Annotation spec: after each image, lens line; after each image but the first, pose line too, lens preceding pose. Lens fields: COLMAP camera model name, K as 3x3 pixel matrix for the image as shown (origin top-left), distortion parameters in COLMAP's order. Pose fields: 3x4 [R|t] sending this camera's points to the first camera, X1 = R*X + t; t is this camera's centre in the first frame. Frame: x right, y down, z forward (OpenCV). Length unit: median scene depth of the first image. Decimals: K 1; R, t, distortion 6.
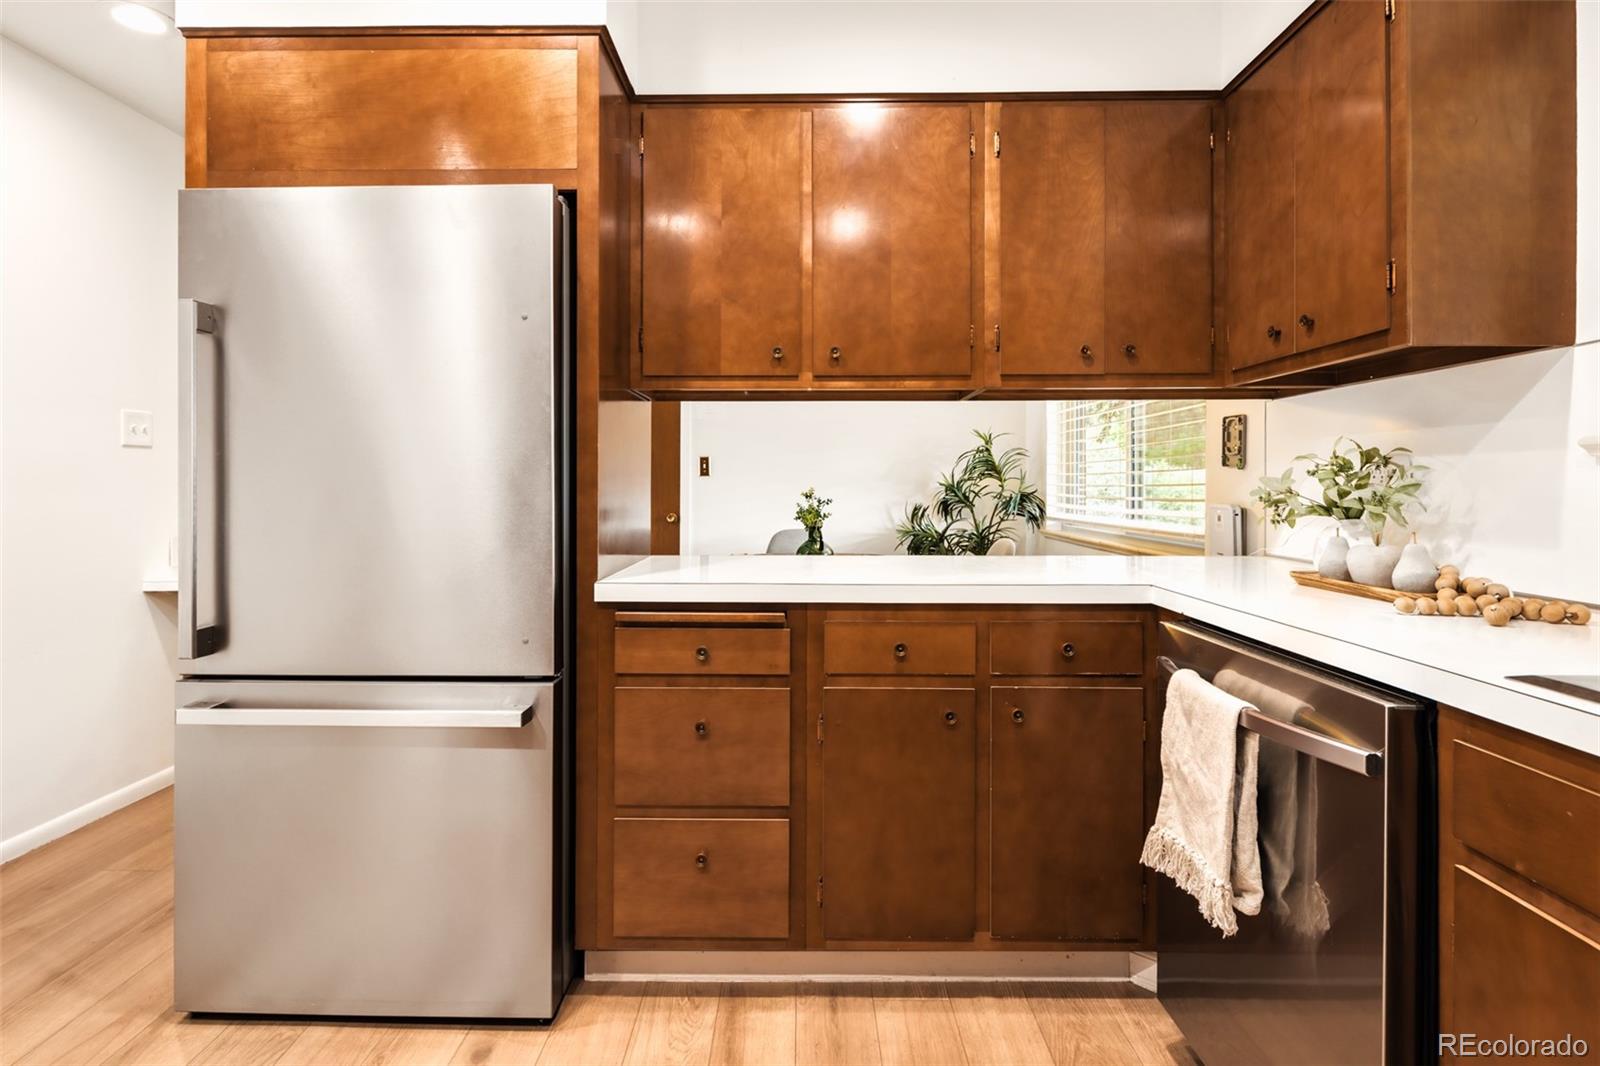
lens RADIAL K [[789.8, 0, 793.8], [0, 789.8, 475.3], [0, 0, 1]] dist [-0.001346, -0.000671]
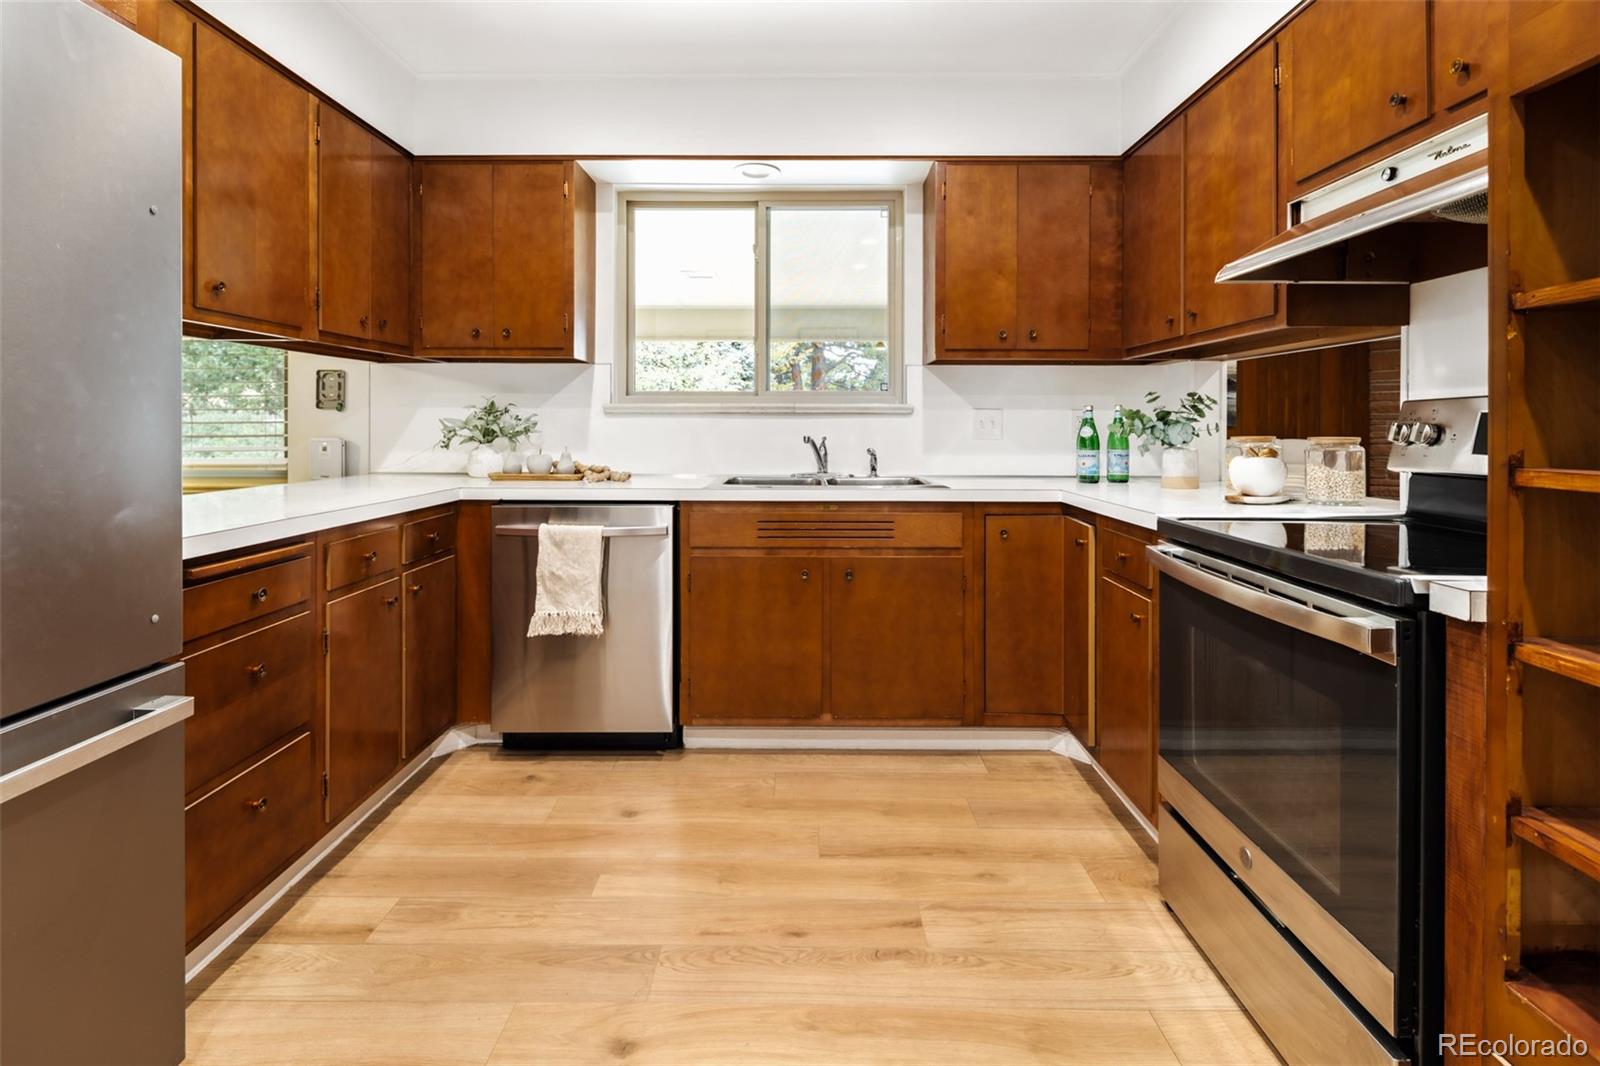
lens RADIAL K [[777.8, 0, 799.0], [0, 777.8, 426.8], [0, 0, 1]] dist [0.002887, -0.001056]
pose [[-0.008625, -0.003874, 0.999955, -1.061425], [-0.014324, 0.999890, 0.003751, 0.003134], [-0.999860, -0.014291, -0.008680, 0.334879]]
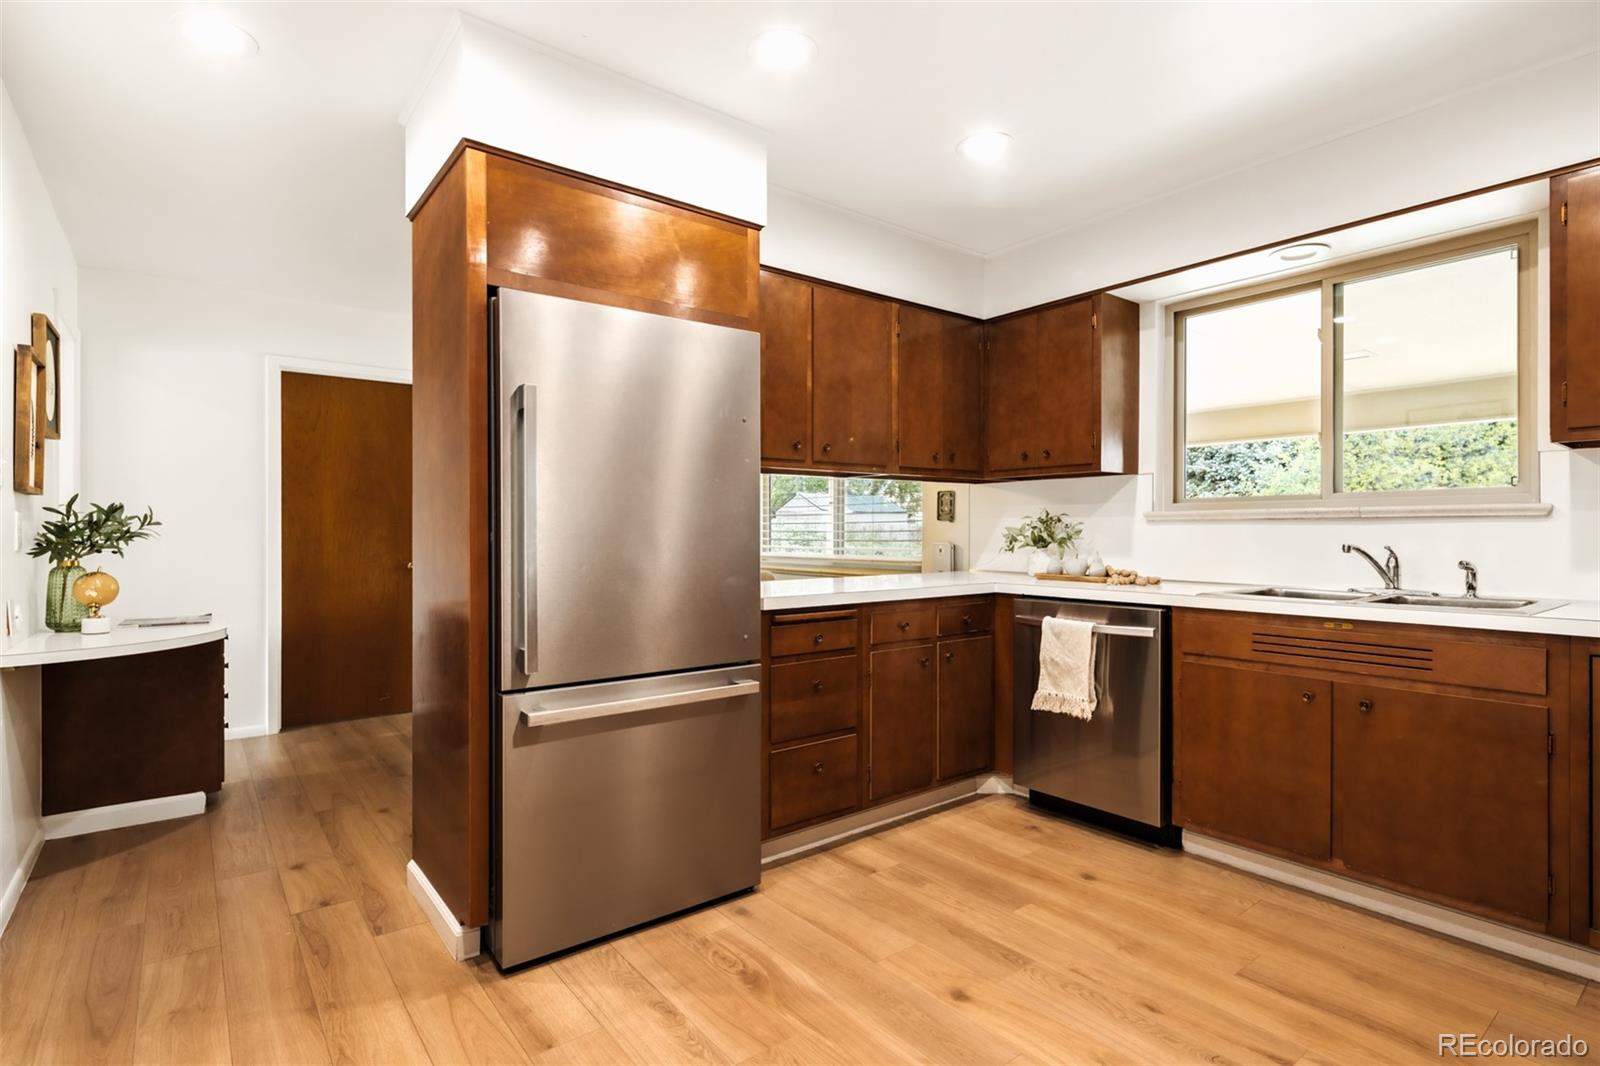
lens RADIAL K [[791.4, 0, 797.2], [0, 791.4, 526.7], [0, 0, 1]] dist [0.000497, -0.000728]
pose [[0.778352, 0.000933, 0.627827, -1.125809], [-0.005360, 0.999972, 0.005159, -0.006848], [-0.627805, -0.007381, 0.778336, -0.209712]]
